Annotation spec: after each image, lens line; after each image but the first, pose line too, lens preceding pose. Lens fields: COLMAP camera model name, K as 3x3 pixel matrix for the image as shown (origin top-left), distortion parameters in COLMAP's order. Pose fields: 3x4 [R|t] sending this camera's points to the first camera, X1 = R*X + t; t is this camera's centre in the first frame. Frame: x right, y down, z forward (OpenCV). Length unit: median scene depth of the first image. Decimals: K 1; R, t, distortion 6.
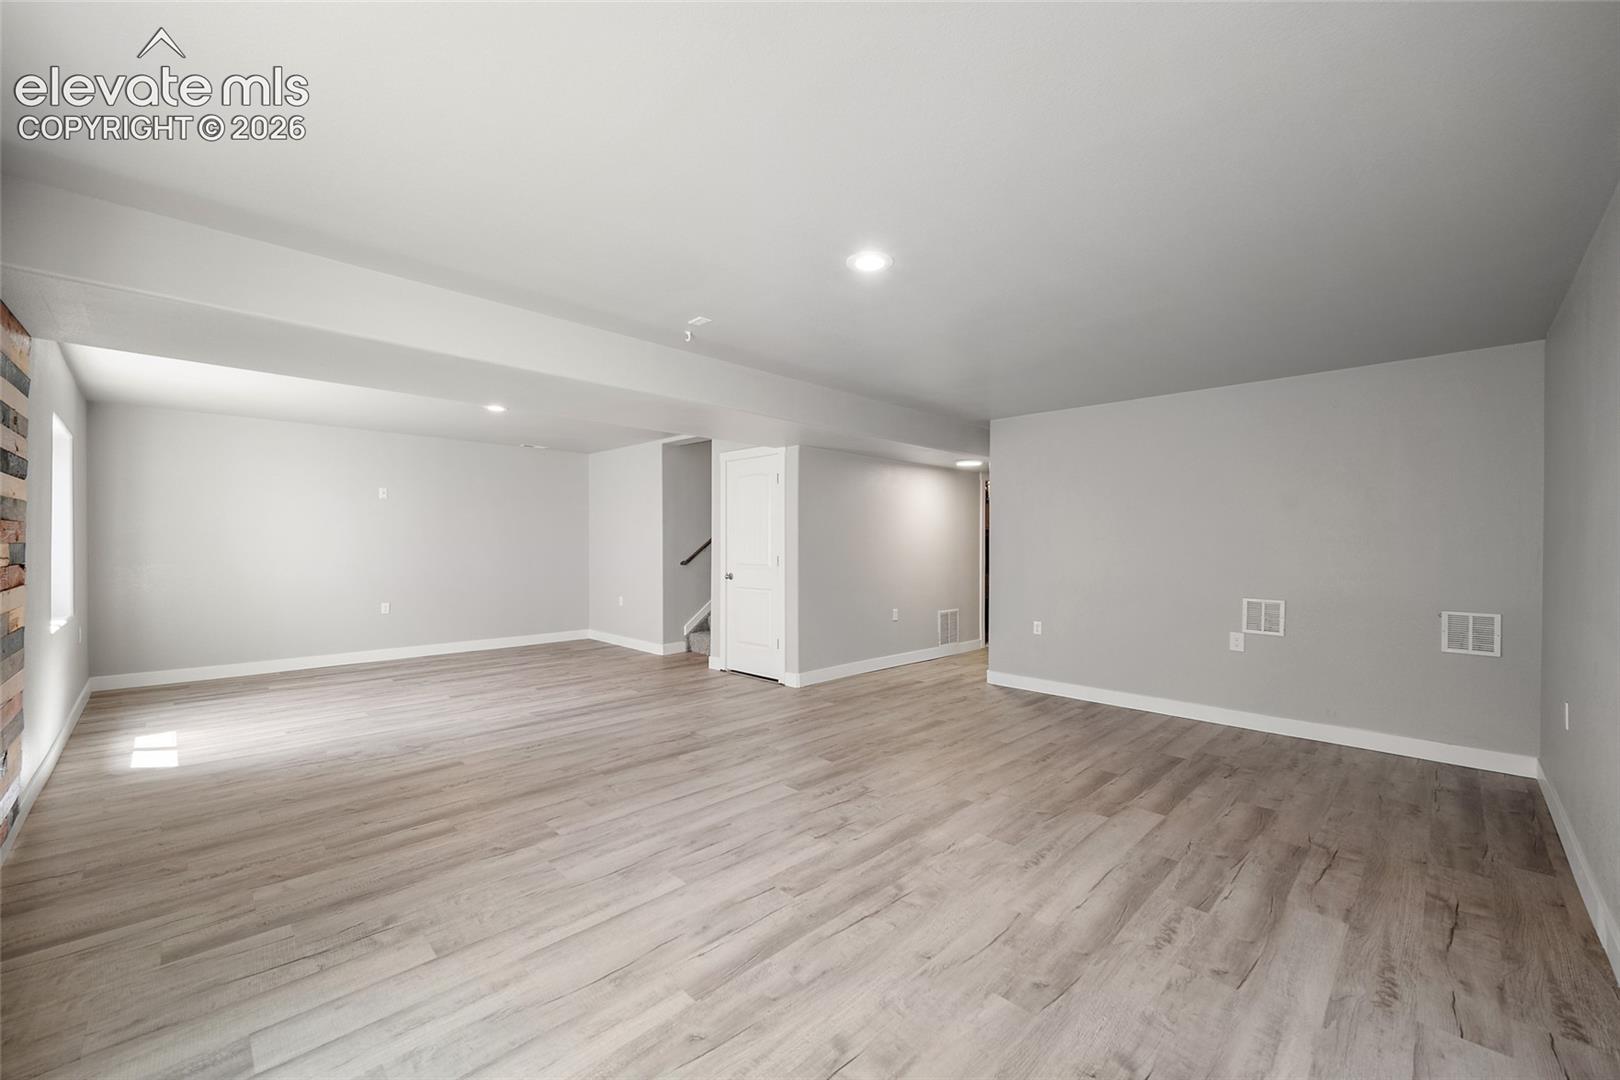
lens RADIAL K [[637.9, 0, 812.1], [0, 637.9, 534.7], [0, 0, 1]] dist [-0.002451, 0.000171]
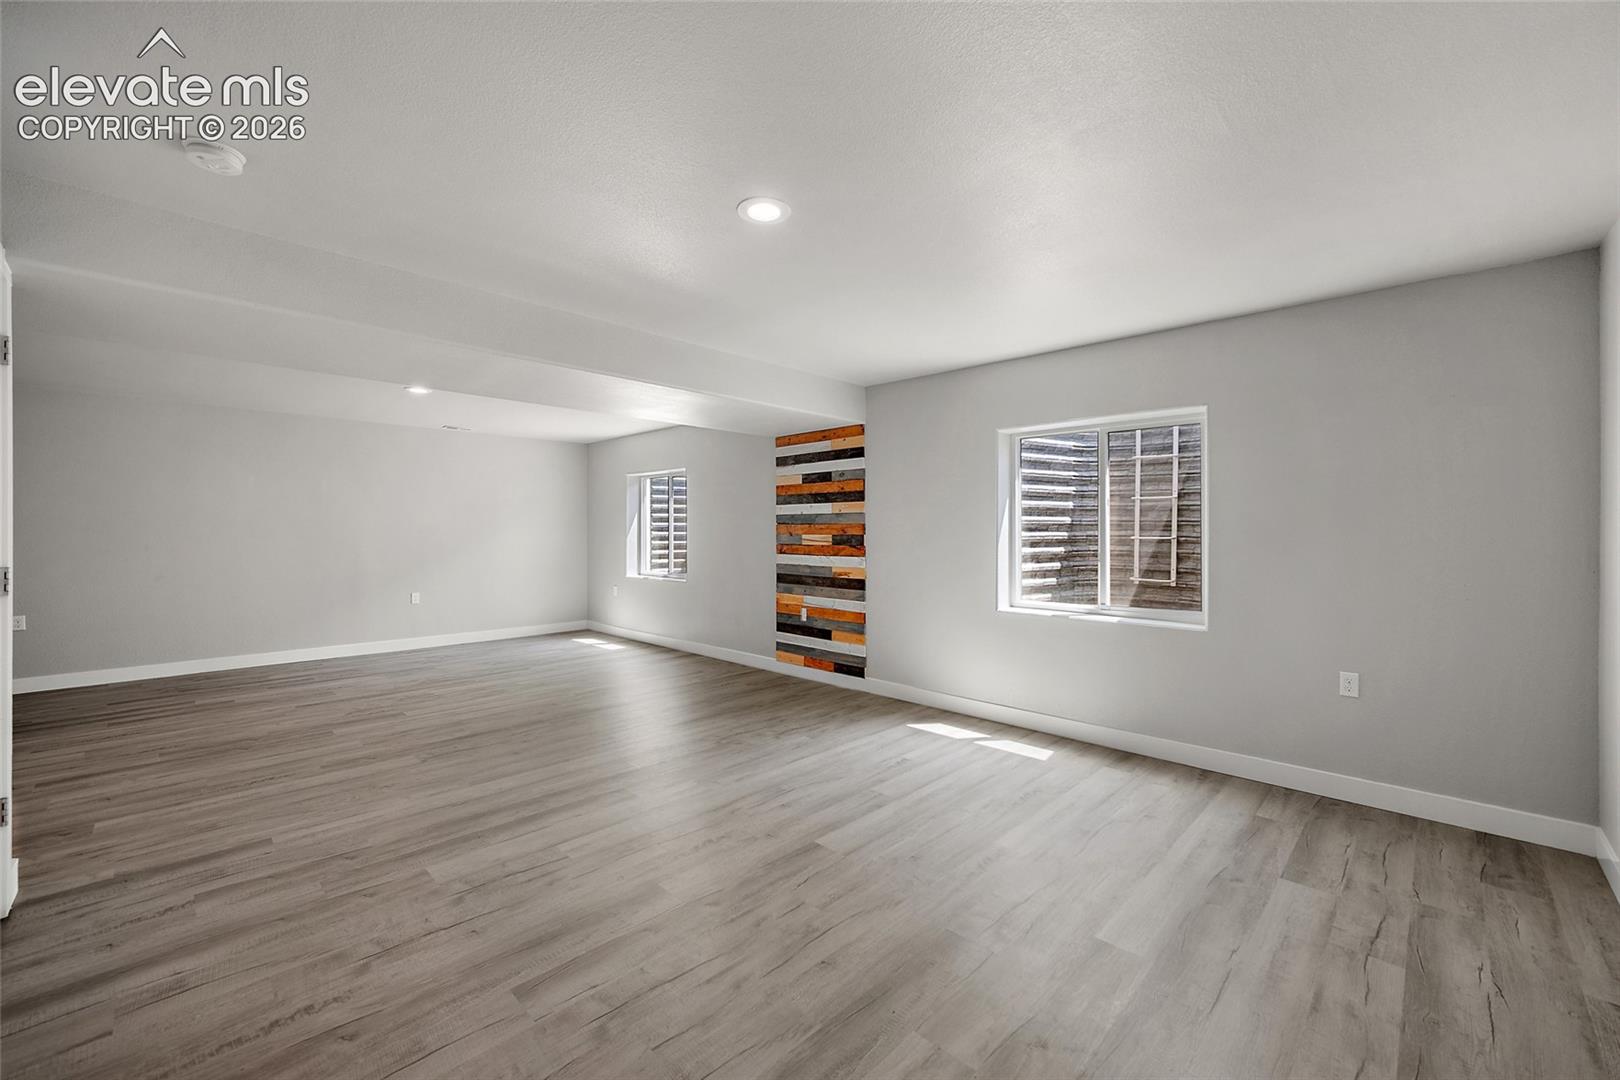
lens RADIAL K [[637.9, 0, 823.8], [0, 637.9, 540.3], [0, 0, 1]] dist [-0.002451, 0.000171]
pose [[-0.999835, -0.007050, -0.016749, -0.759881], [-0.006995, 0.999970, -0.003351, 0.022603], [0.016772, -0.003233, -0.999854, 2.017536]]
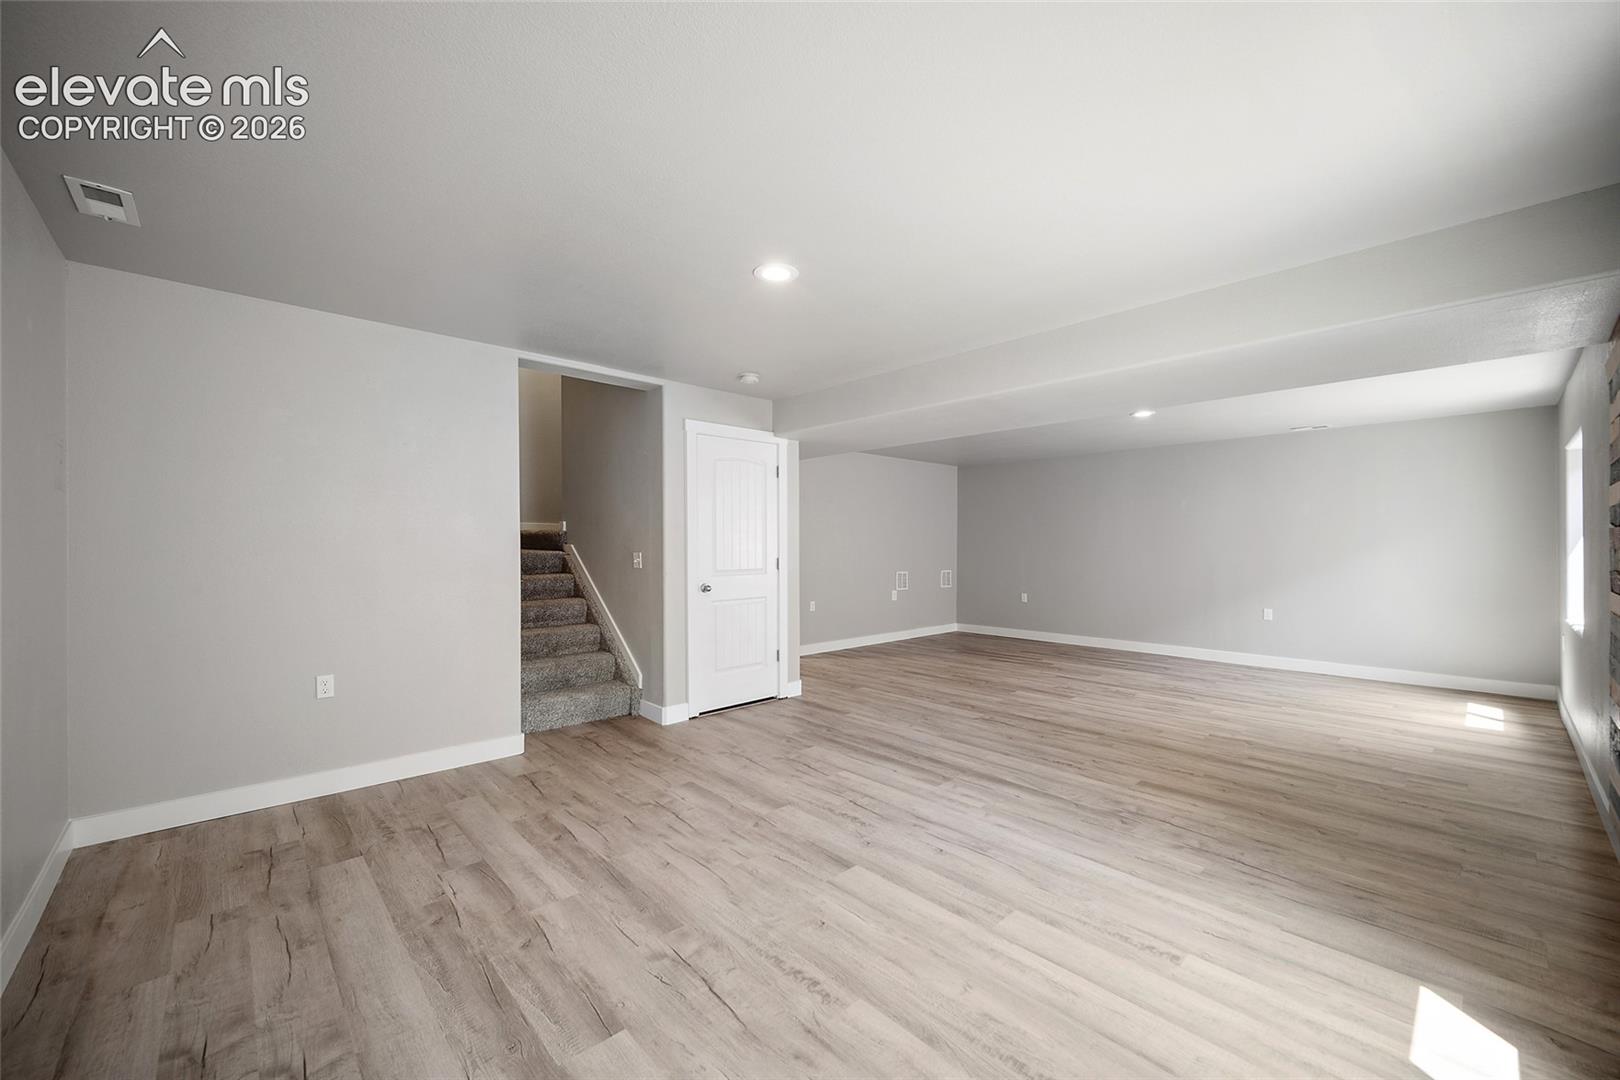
lens RADIAL K [[637.9, 0, 806.8], [0, 637.9, 547.8], [0, 0, 1]] dist [-0.002451, 0.000171]
pose [[0.041806, -0.010477, 0.999071, -1.410912], [-0.016427, 0.999803, 0.011172, 0.010660], [-0.998991, -0.016879, 0.041626, 1.367833]]
